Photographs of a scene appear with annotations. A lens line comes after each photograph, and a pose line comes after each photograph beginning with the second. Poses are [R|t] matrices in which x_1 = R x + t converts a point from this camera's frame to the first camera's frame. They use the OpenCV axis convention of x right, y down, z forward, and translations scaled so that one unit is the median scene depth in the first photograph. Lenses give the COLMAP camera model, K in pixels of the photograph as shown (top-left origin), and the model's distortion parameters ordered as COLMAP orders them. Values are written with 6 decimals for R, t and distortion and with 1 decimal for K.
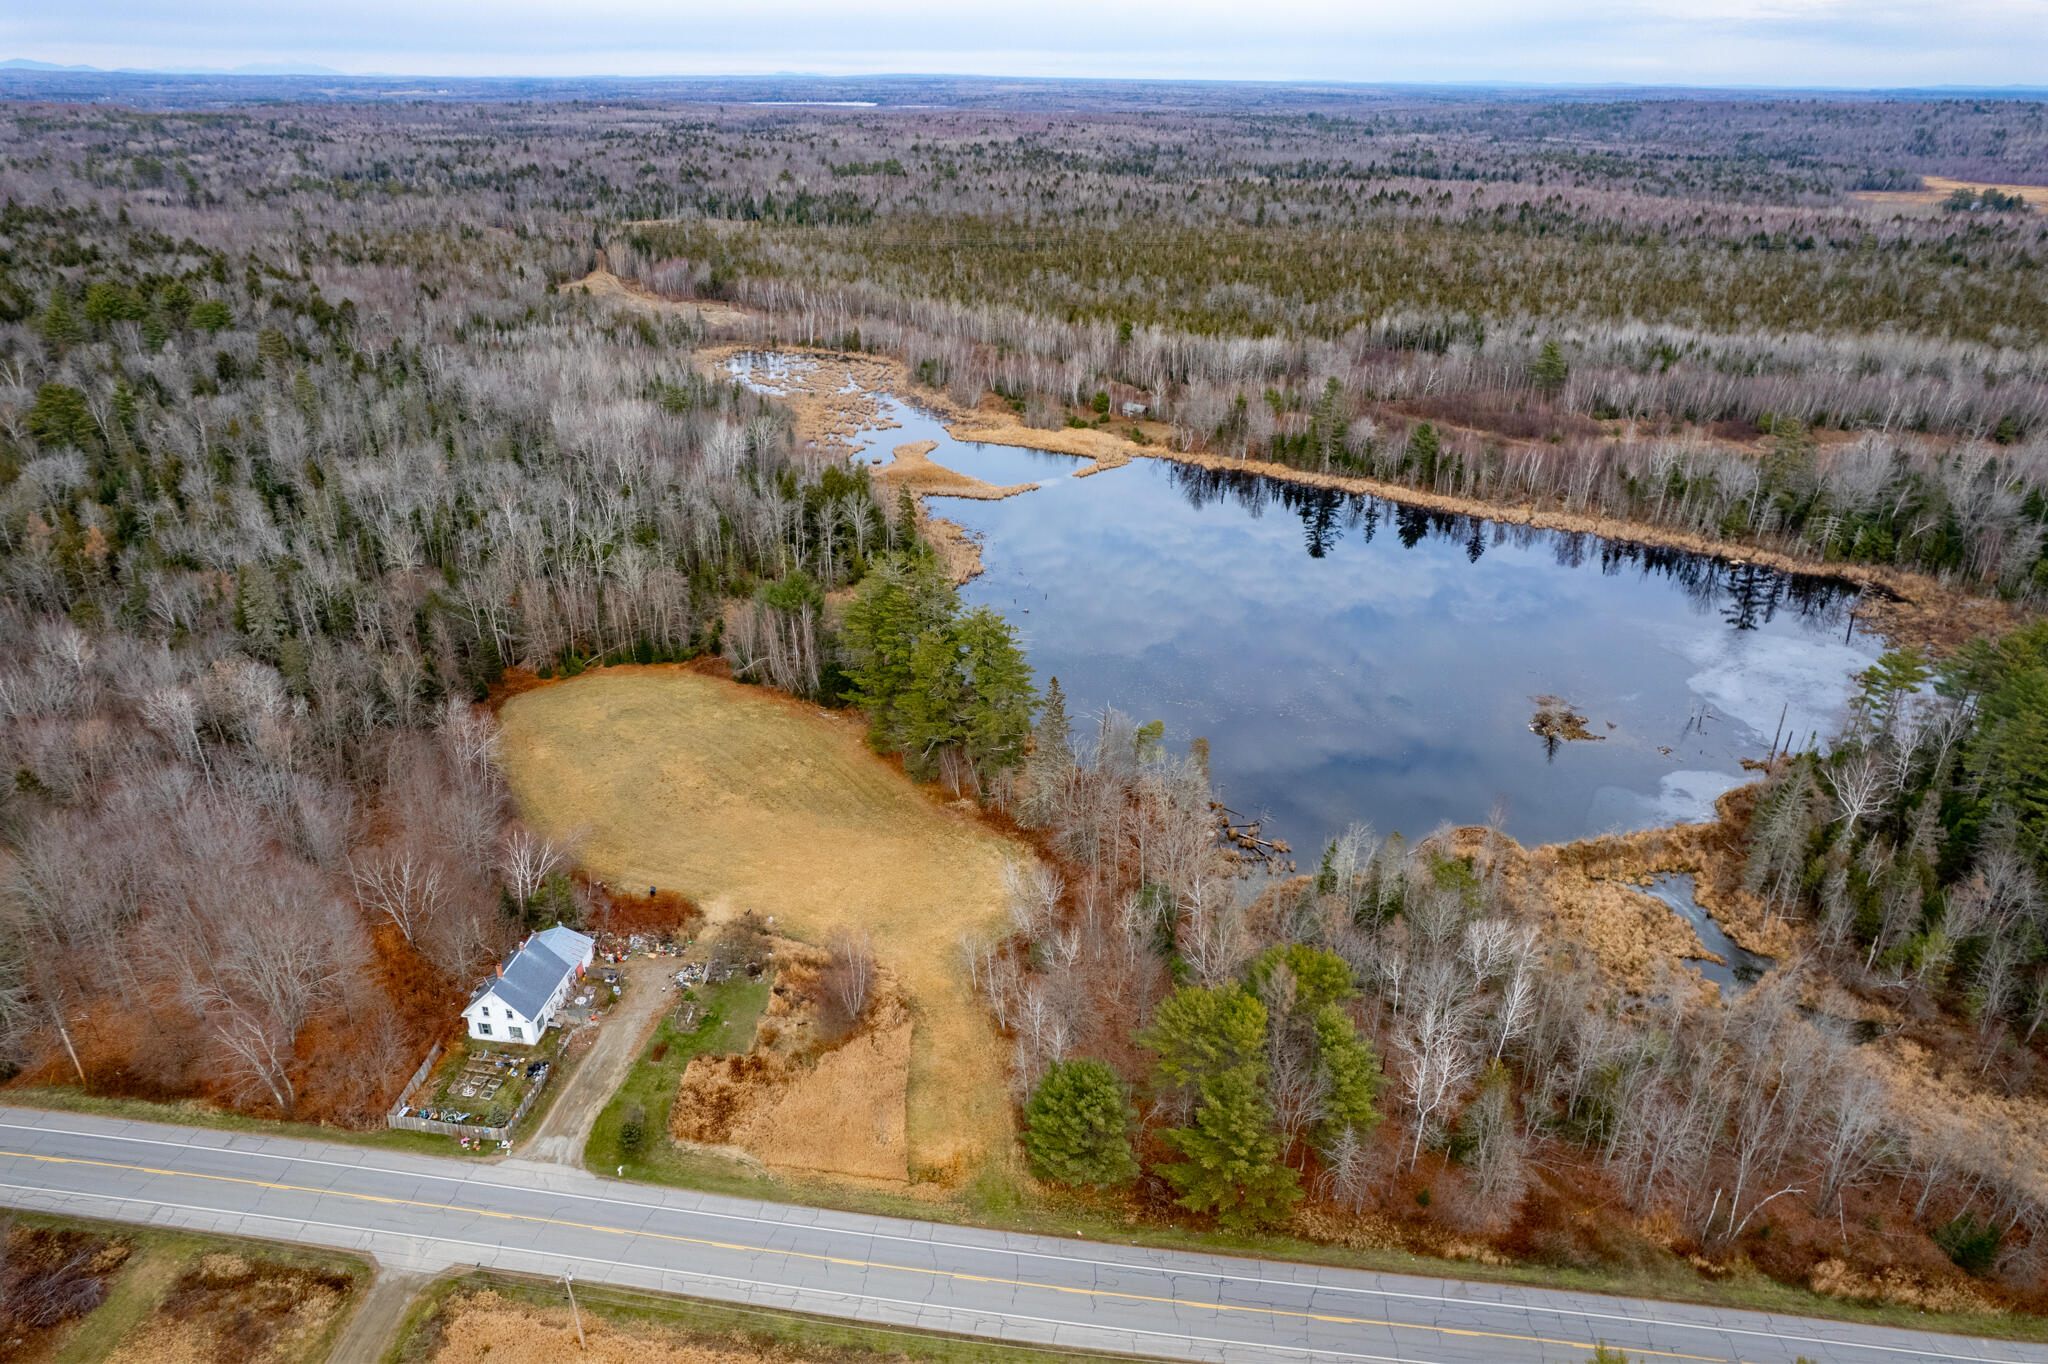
lens RADIAL K [[1317.1, 0, 1023.2], [0, 1317.1, 713.2], [0, 0, 1]] dist [-0.074063, 0.068345]
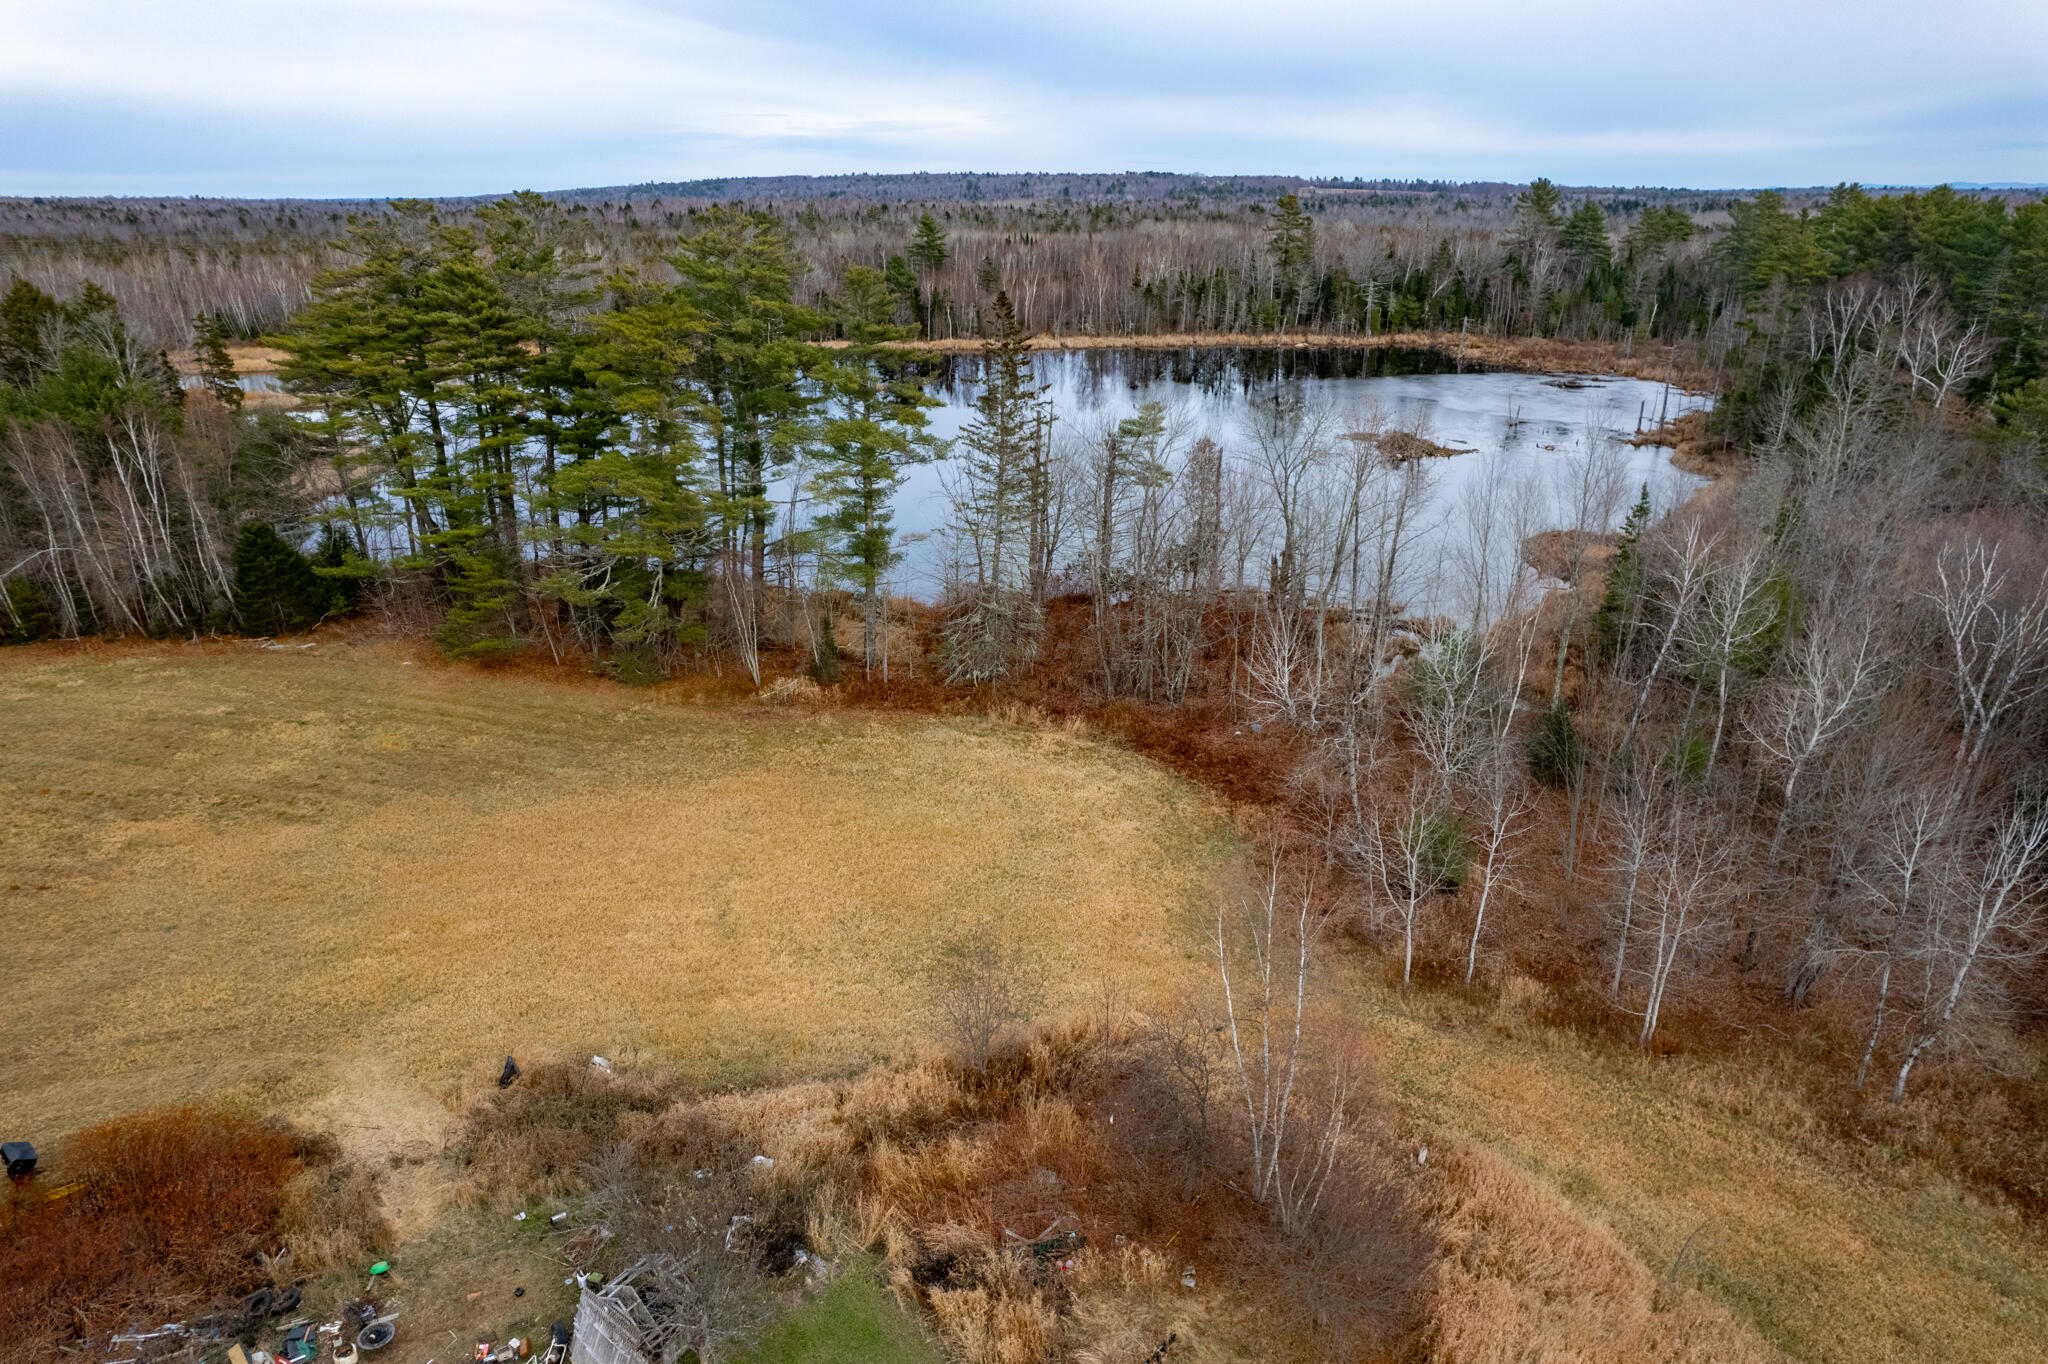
lens RADIAL K [[1319.3, 0, 1022.7], [0, 1319.3, 706.2], [0, 0, 1]] dist [-0.078538, 0.075718]
pose [[0.798691, -0.231478, 0.555437, -0.245500], [0.275764, 0.961217, 0.004052, 0.104740], [-0.534834, 0.149933, 0.831549, 0.691223]]
